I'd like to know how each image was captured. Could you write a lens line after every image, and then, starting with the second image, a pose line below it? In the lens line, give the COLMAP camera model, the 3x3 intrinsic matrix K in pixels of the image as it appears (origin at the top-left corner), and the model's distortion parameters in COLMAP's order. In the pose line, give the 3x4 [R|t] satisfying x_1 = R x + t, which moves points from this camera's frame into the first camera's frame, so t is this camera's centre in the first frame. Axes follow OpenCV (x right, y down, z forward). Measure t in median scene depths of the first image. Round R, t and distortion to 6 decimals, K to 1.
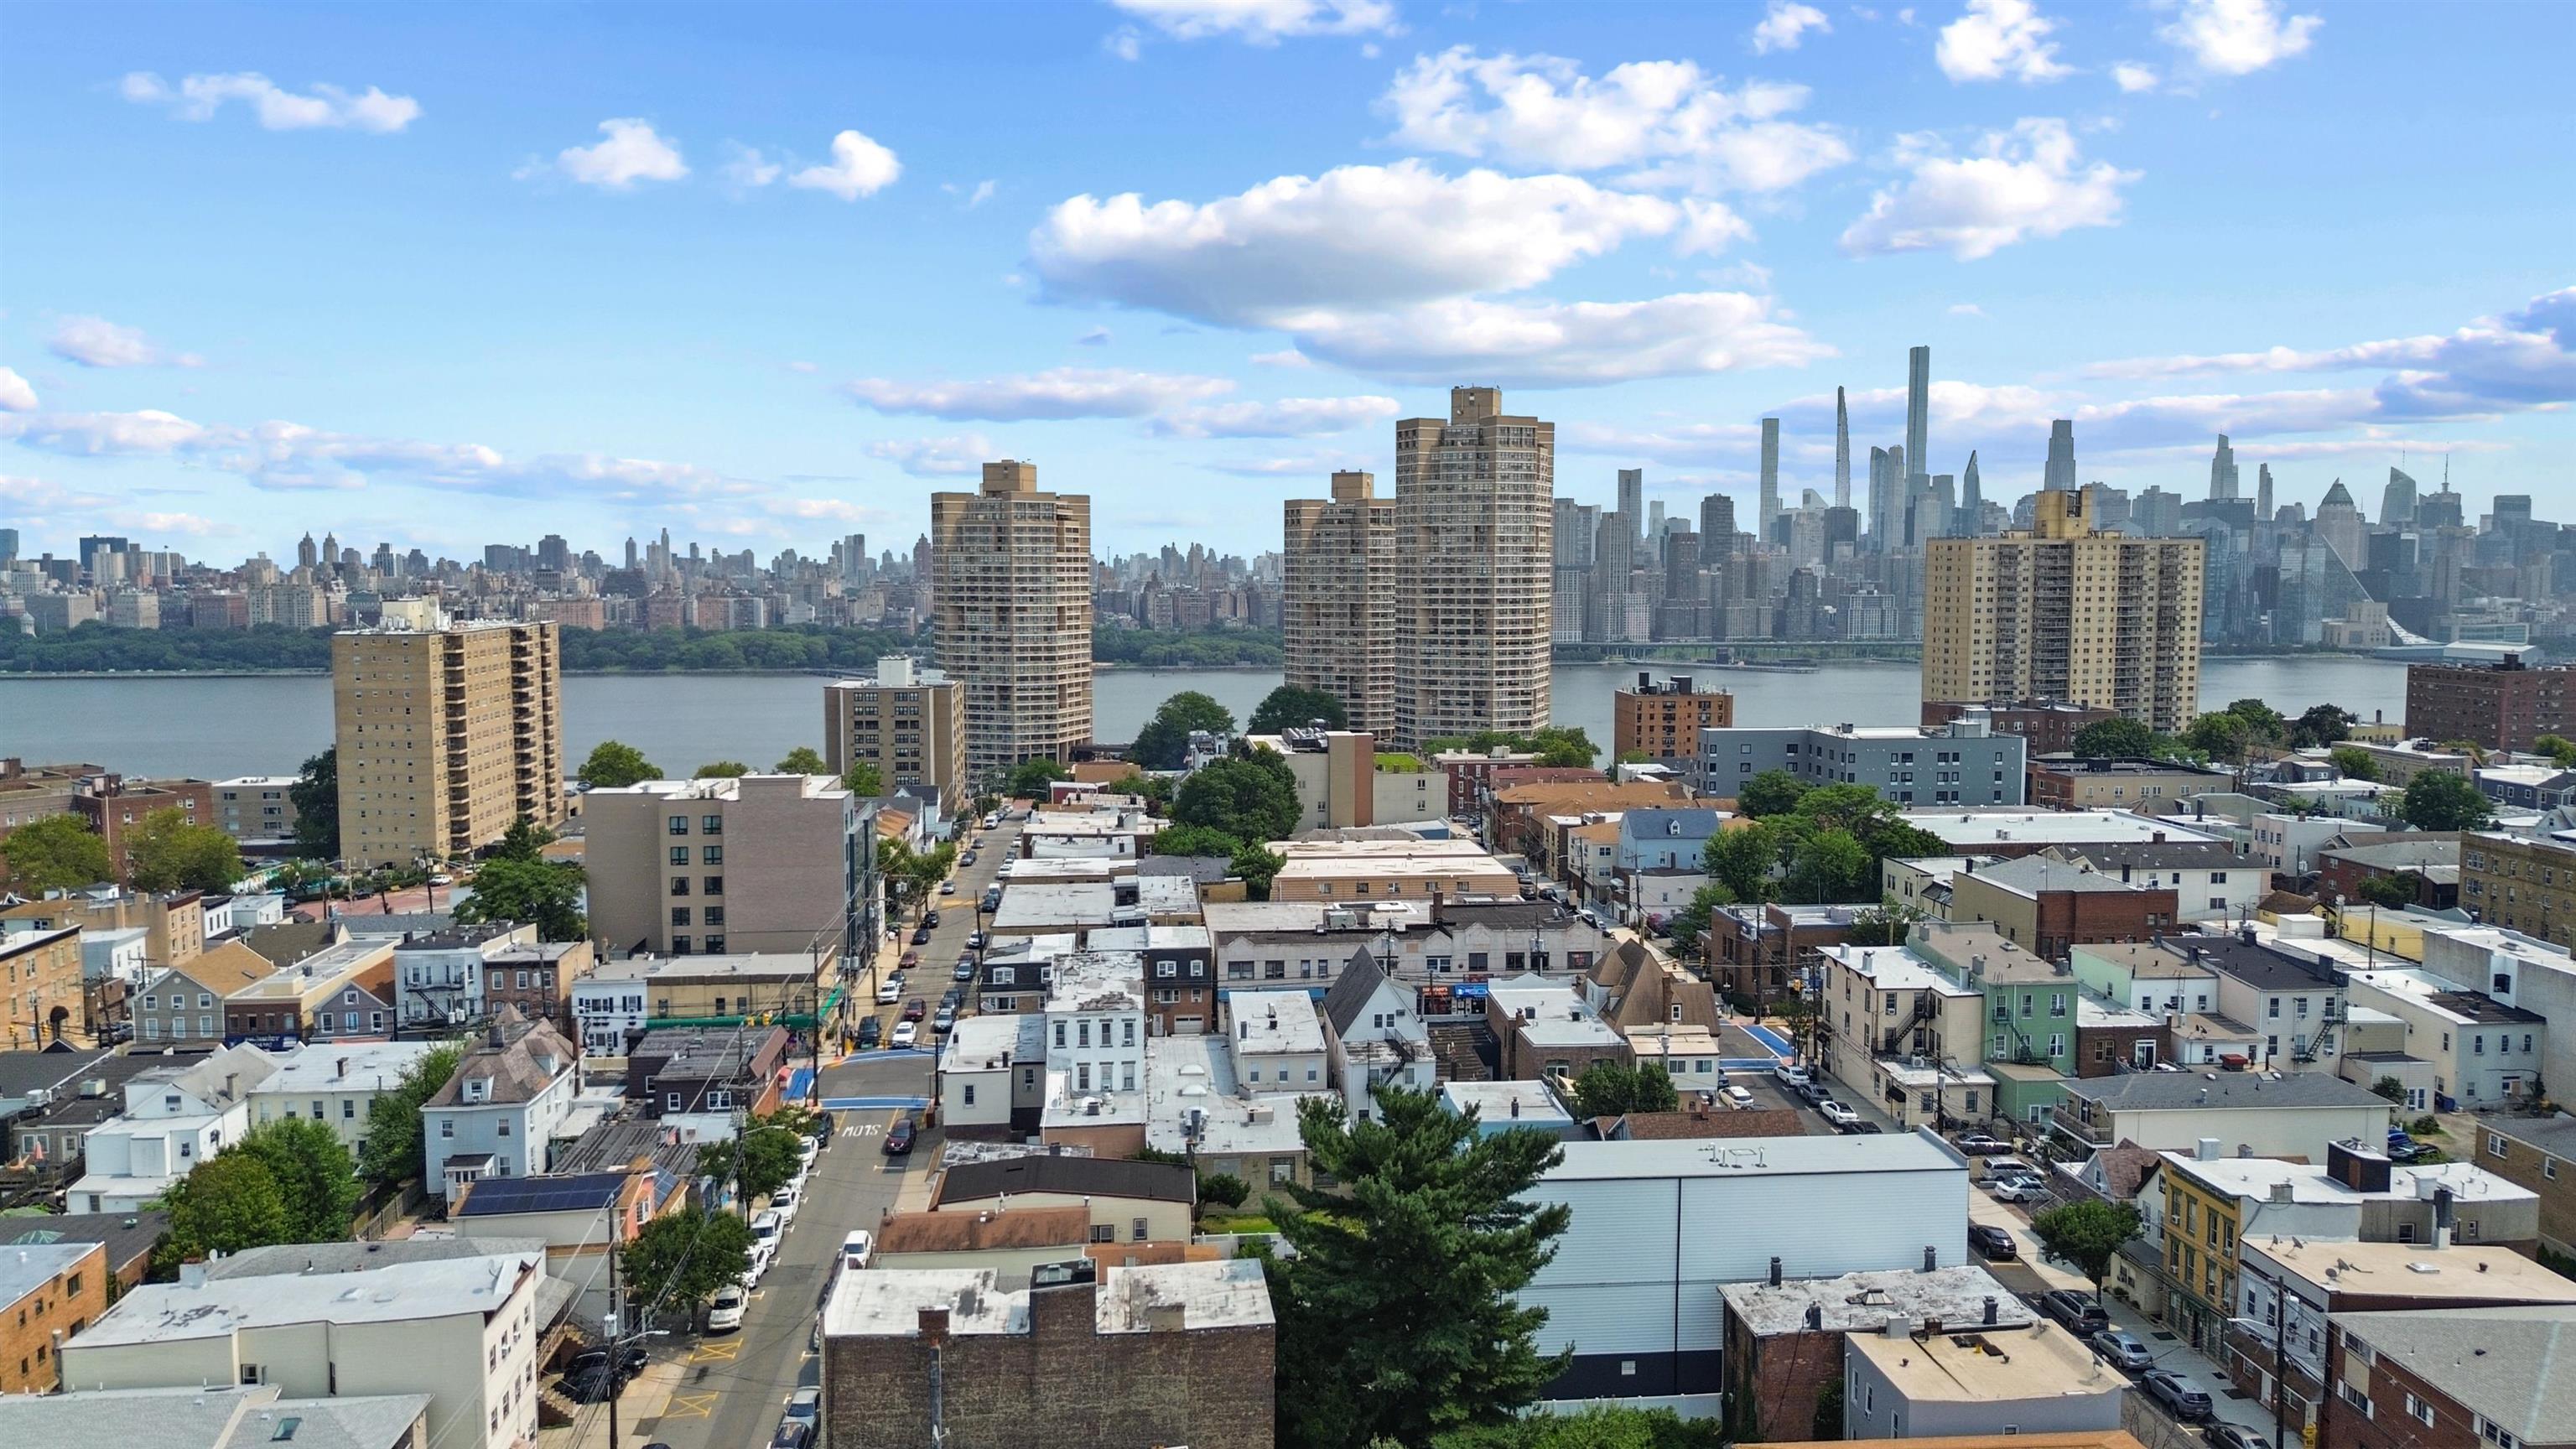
lens RADIAL K [[1821.3, 0, 1288.0], [0, 1821.3, 724.5], [0, 0, 1]] dist [0.106531, -0.182228]
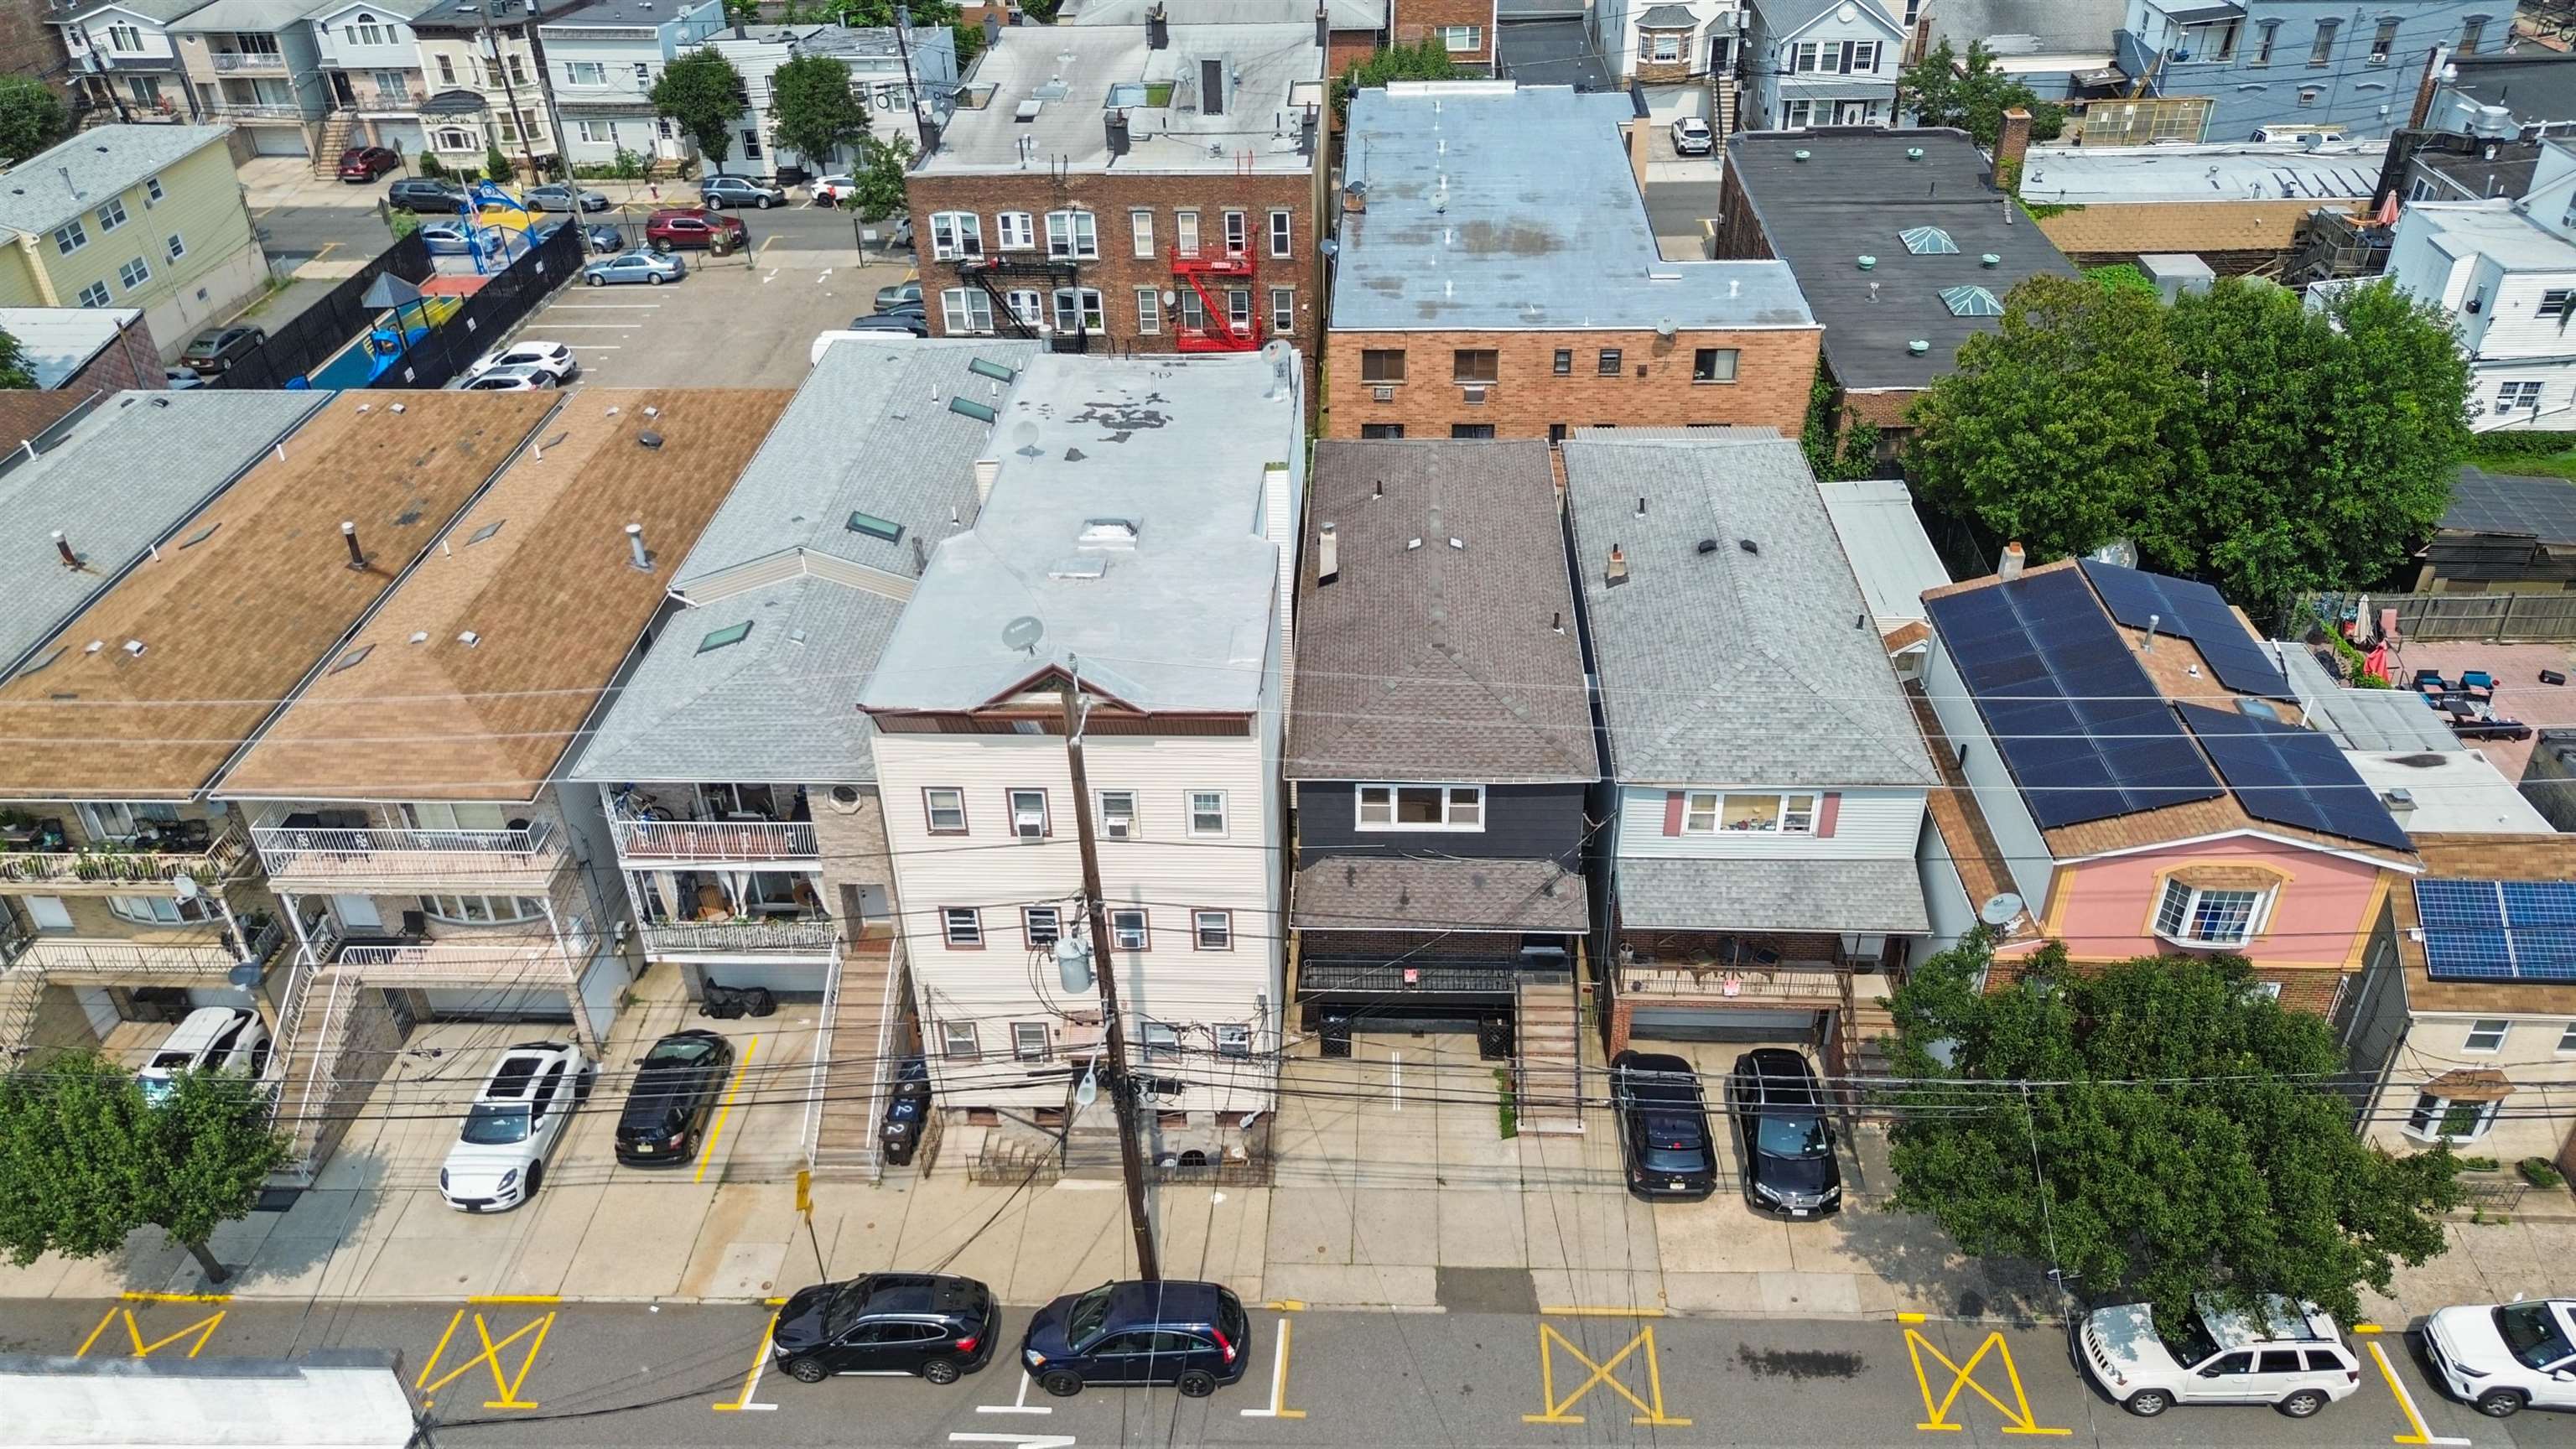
lens RADIAL K [[1837.5, 0, 1288.0], [0, 1837.5, 724.5], [0, 0, 1]] dist [0.068296, -0.059570]
pose [[-0.132718, 0.557471, -0.819519, -0.037841], [-0.069075, 0.819621, 0.568727, 0.029076], [0.988744, 0.132089, -0.070271, 0.370359]]
